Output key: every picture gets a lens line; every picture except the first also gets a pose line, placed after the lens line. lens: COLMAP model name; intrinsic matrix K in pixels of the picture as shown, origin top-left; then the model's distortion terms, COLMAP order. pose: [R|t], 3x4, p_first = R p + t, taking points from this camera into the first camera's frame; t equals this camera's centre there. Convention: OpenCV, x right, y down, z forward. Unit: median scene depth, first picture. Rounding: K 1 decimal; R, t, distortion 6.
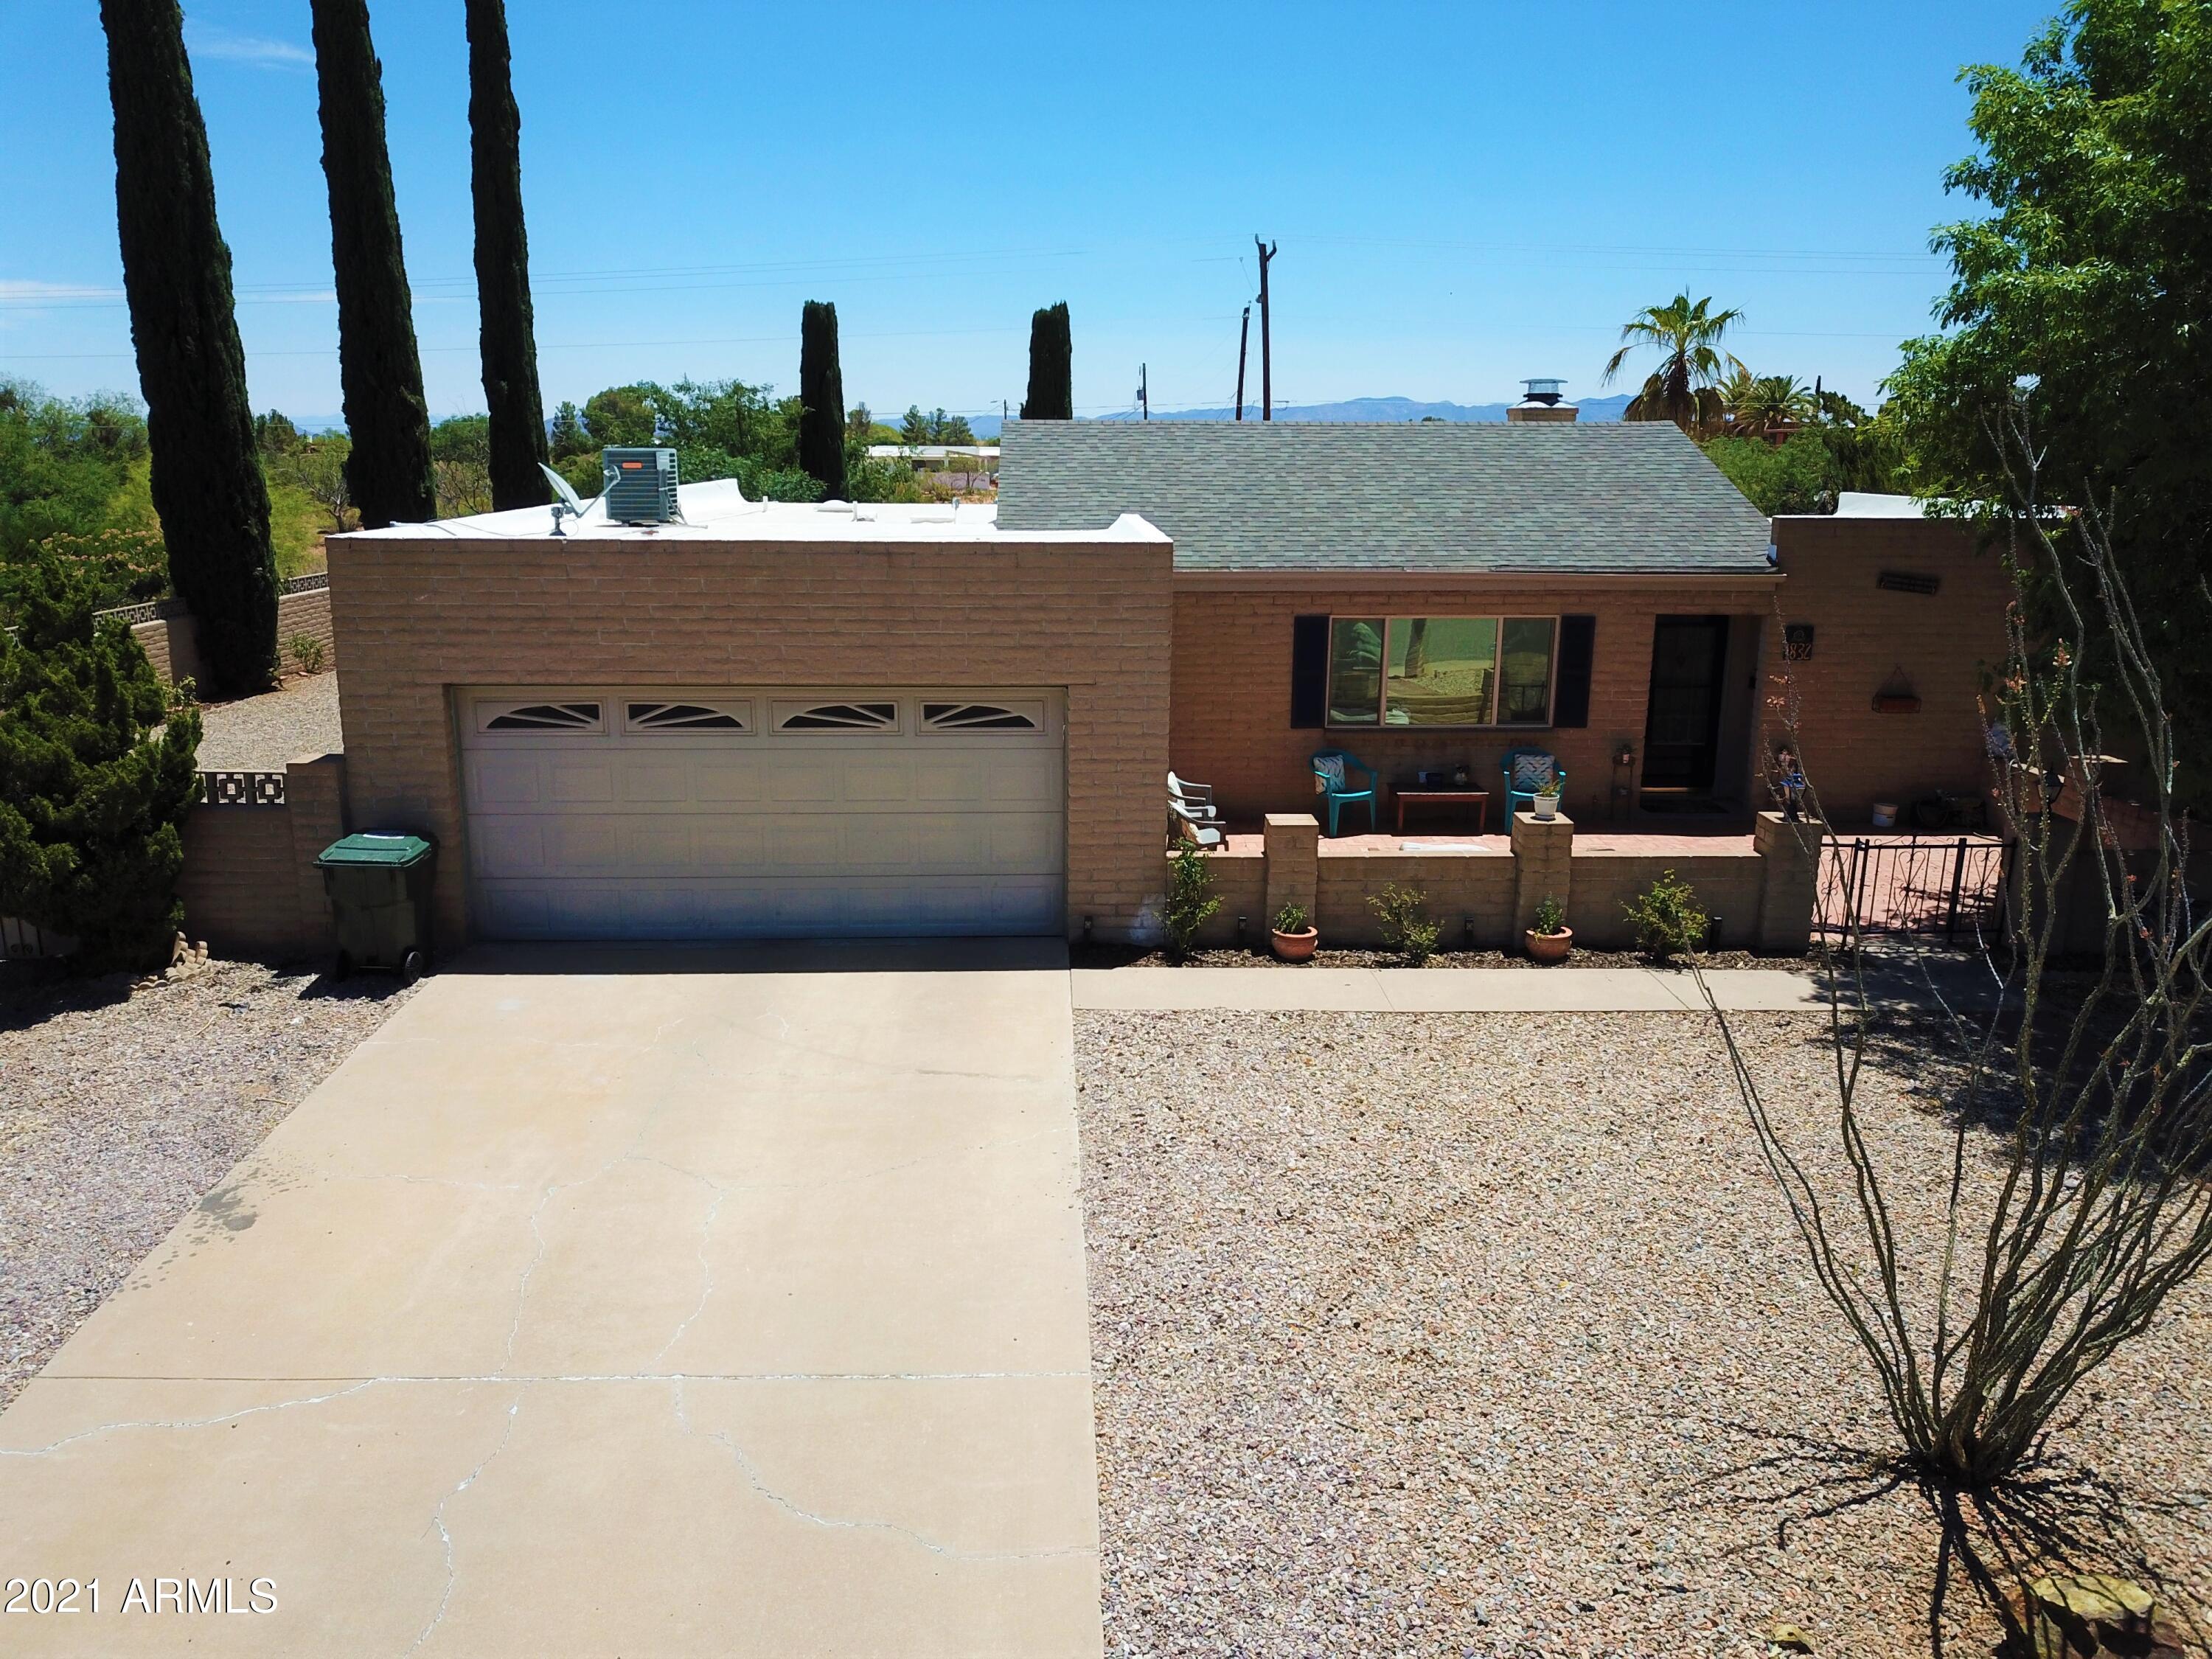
lens RADIAL K [[1688.7, 0, 1106.0], [0, 1688.7, 829.5], [0, 0, 1]] dist [0.010192, -0.005852]
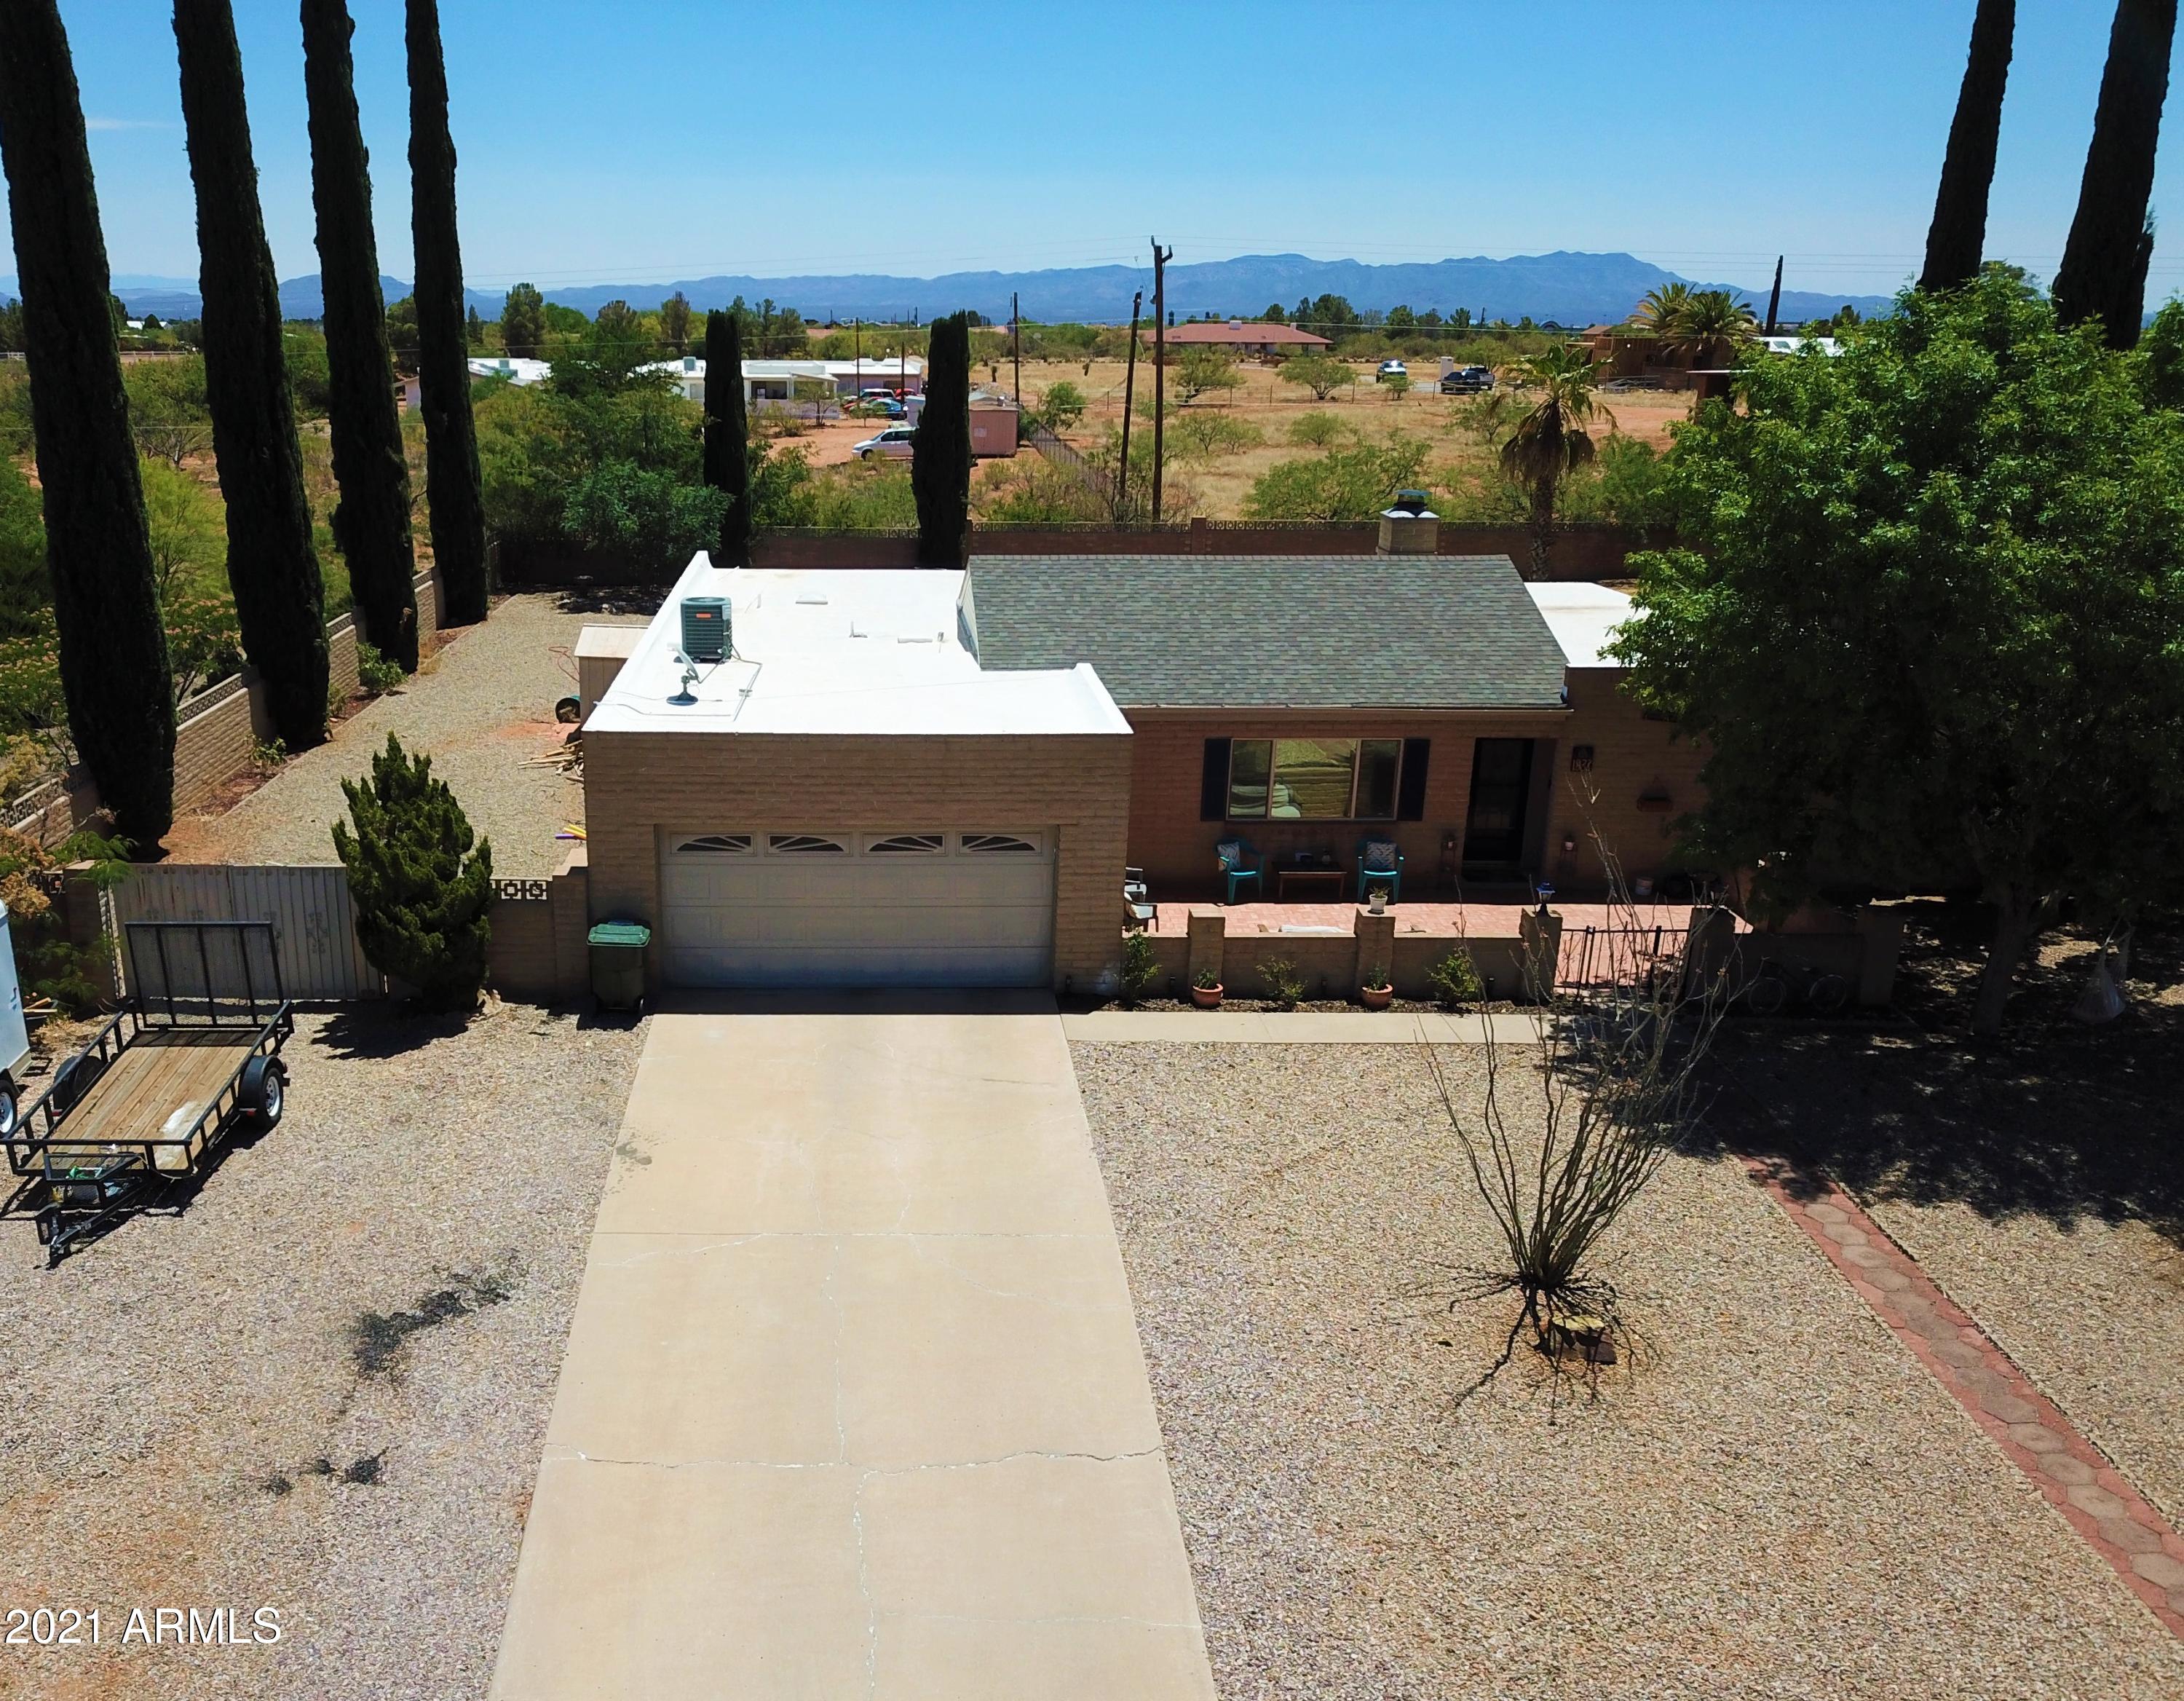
lens RADIAL K [[1937.4, 0, 914.1], [0, 1937.4, 970.1], [0, 0, 1]] dist [0.027158, -0.030540]
pose [[0.999891, 0.005847, -0.013589, -0.128064], [-0.004423, 0.994718, 0.102548, -0.131390], [0.014117, -0.102476, 0.994635, -0.728677]]
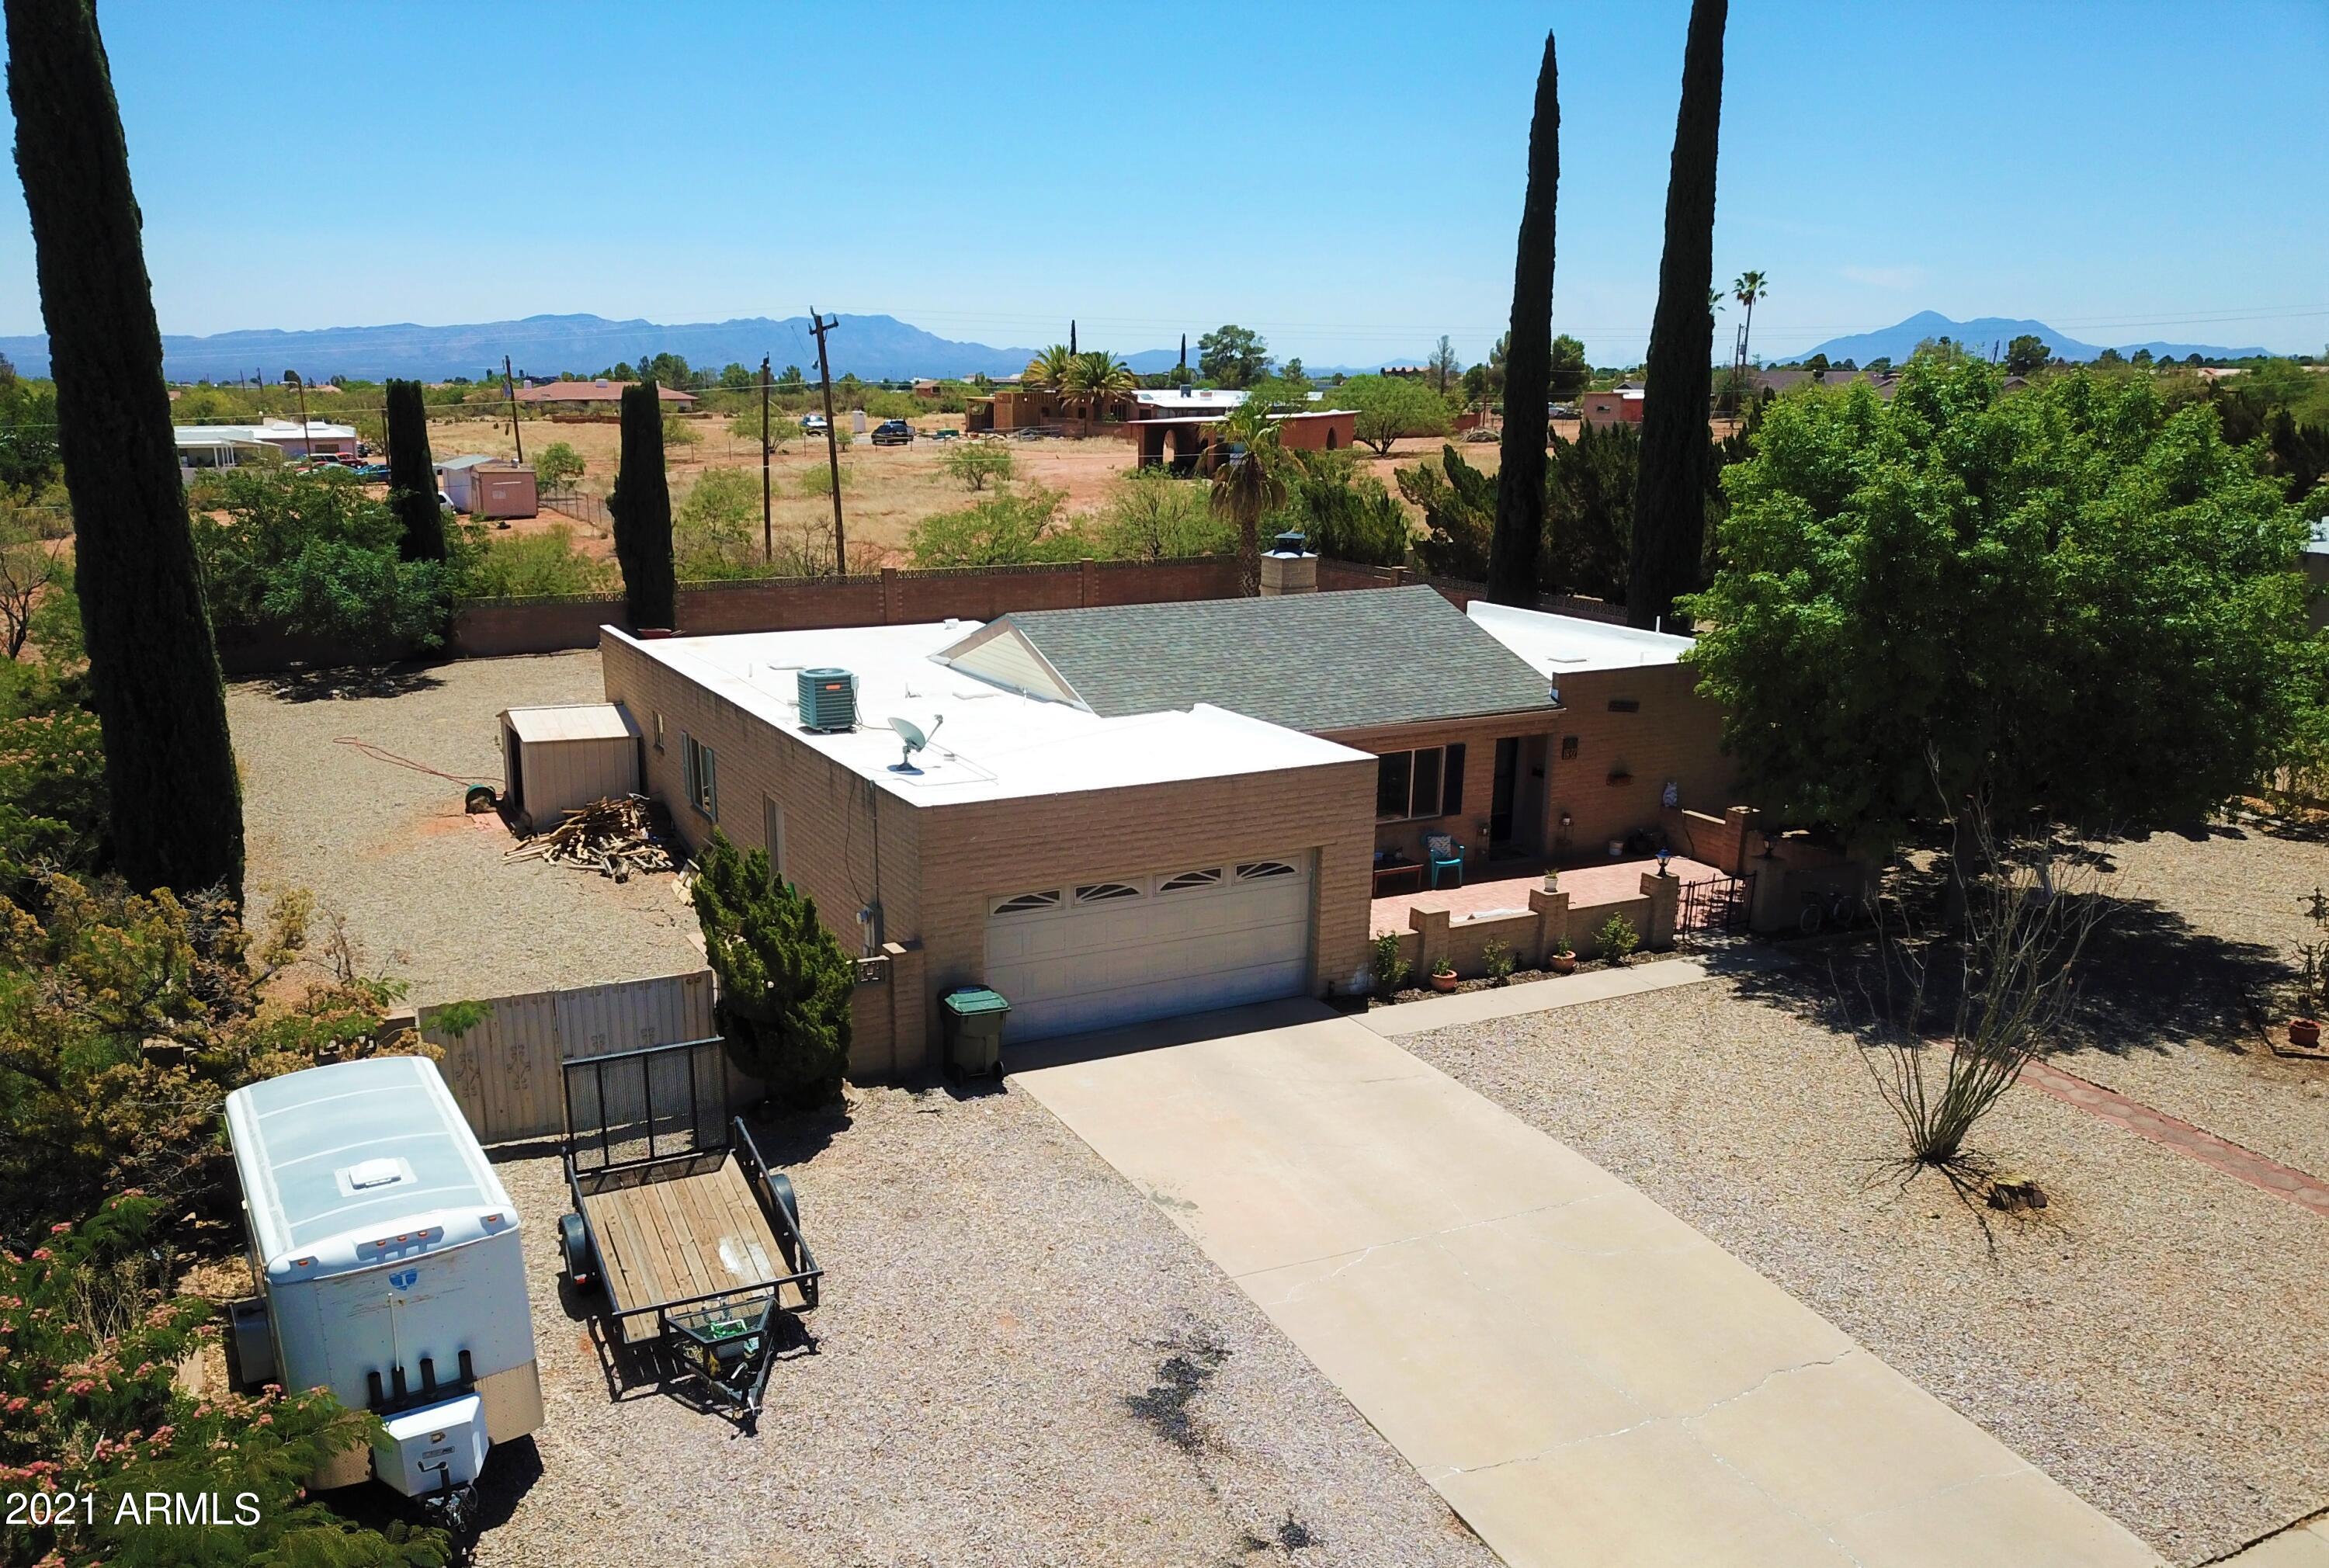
lens RADIAL K [[1869.1, 0, 1100.9], [0, 1869.1, 902.8], [0, 0, 1]] dist [0.022478, -0.001077]
pose [[0.910517, -0.119498, 0.395827, -0.942126], [0.098023, 0.992420, 0.074123, -0.184892], [-0.401684, -0.028690, 0.915329, -0.591492]]
